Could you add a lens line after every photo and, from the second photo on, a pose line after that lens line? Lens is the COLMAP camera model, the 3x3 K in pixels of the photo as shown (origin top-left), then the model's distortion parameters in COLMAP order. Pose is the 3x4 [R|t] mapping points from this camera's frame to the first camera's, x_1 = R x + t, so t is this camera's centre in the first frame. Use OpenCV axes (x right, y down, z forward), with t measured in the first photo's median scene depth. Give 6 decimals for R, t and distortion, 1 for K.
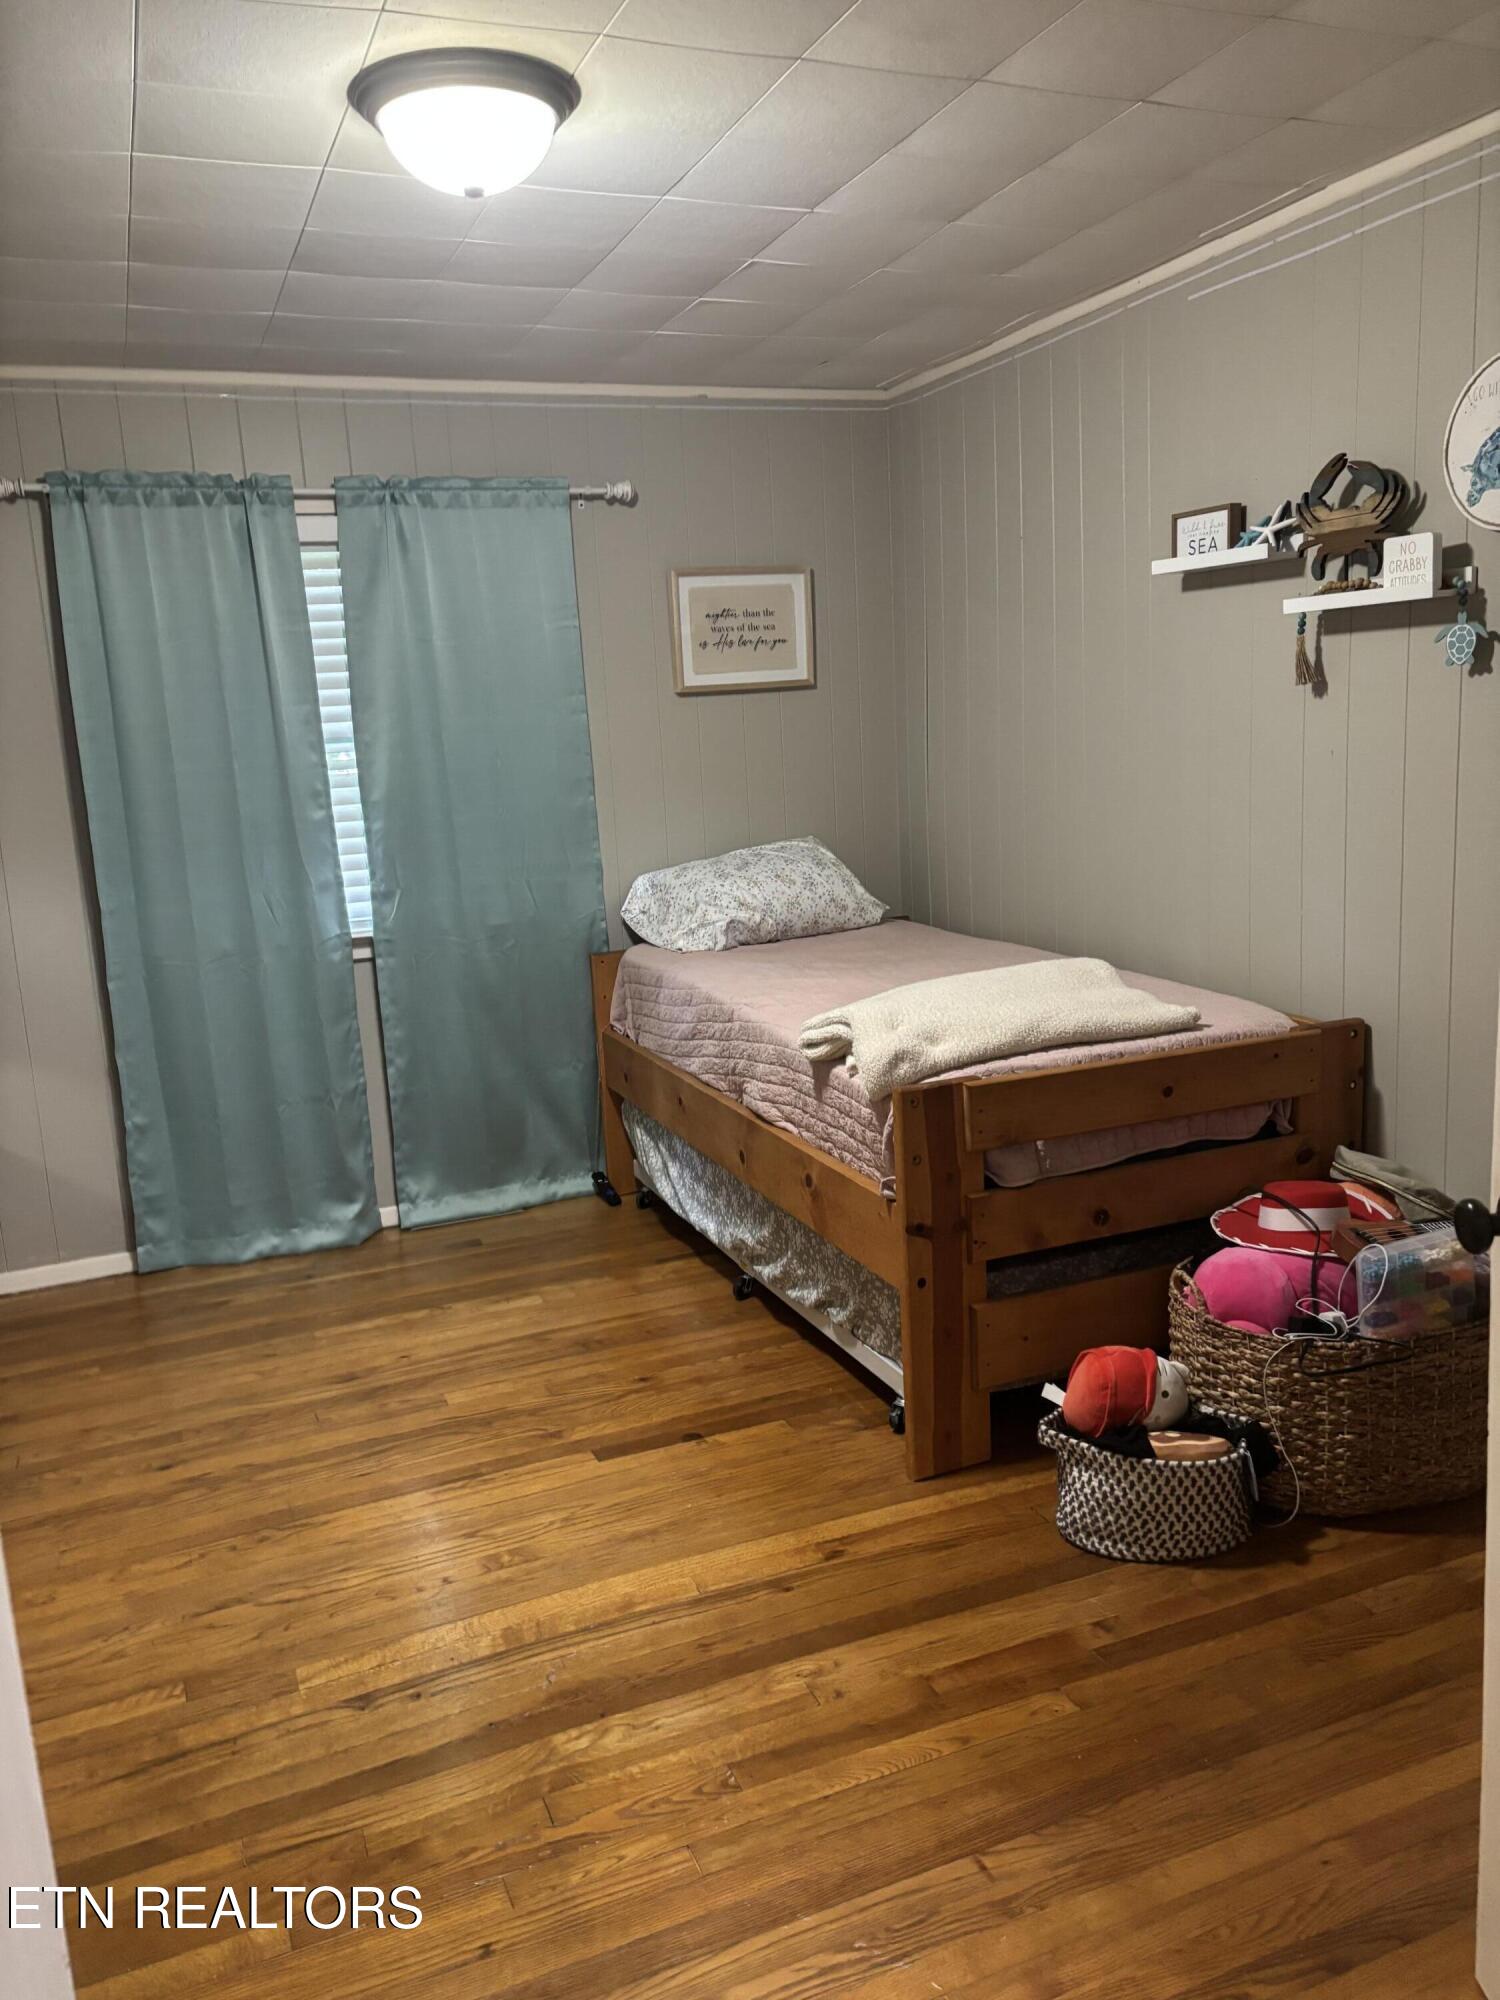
lens RADIAL K [[1531.8, 0, 744.8], [0, 1531.8, 1003.8], [0, 0, 1]] dist [0.026723, 0.008252]
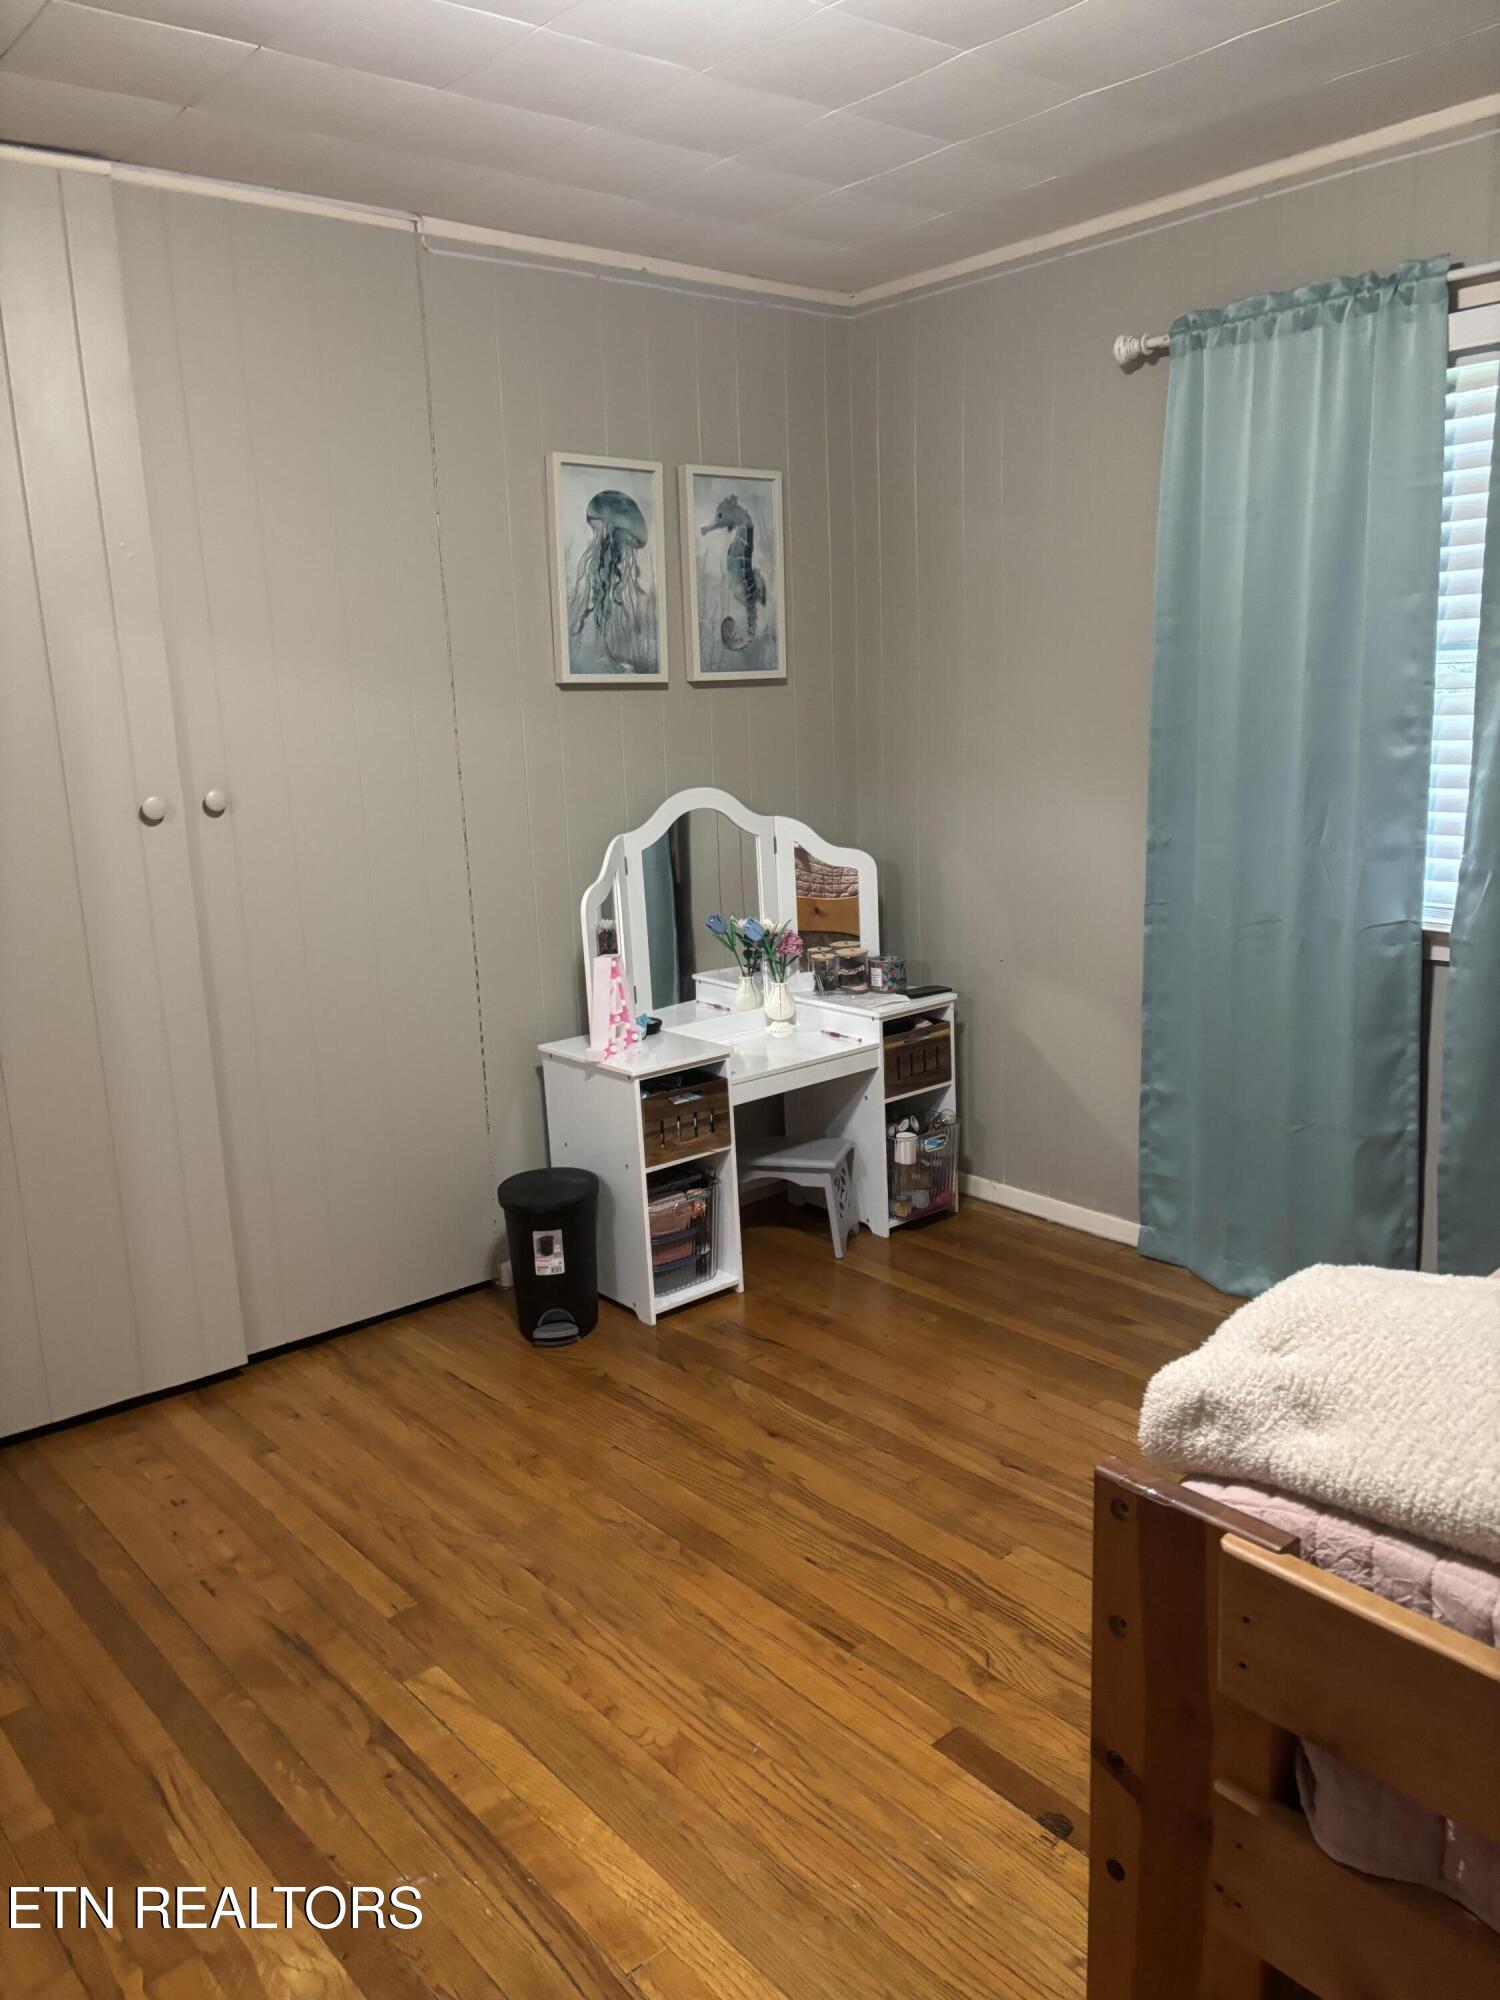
lens RADIAL K [[1531.8, 0, 745.5], [0, 1531.8, 997.4], [0, 0, 1]] dist [0.026723, 0.008252]
pose [[0.305597, 0.241779, -0.920952, 0.325764], [-0.158540, 0.966642, 0.201166, -0.111995], [0.938869, 0.084532, 0.333735, 0.502630]]
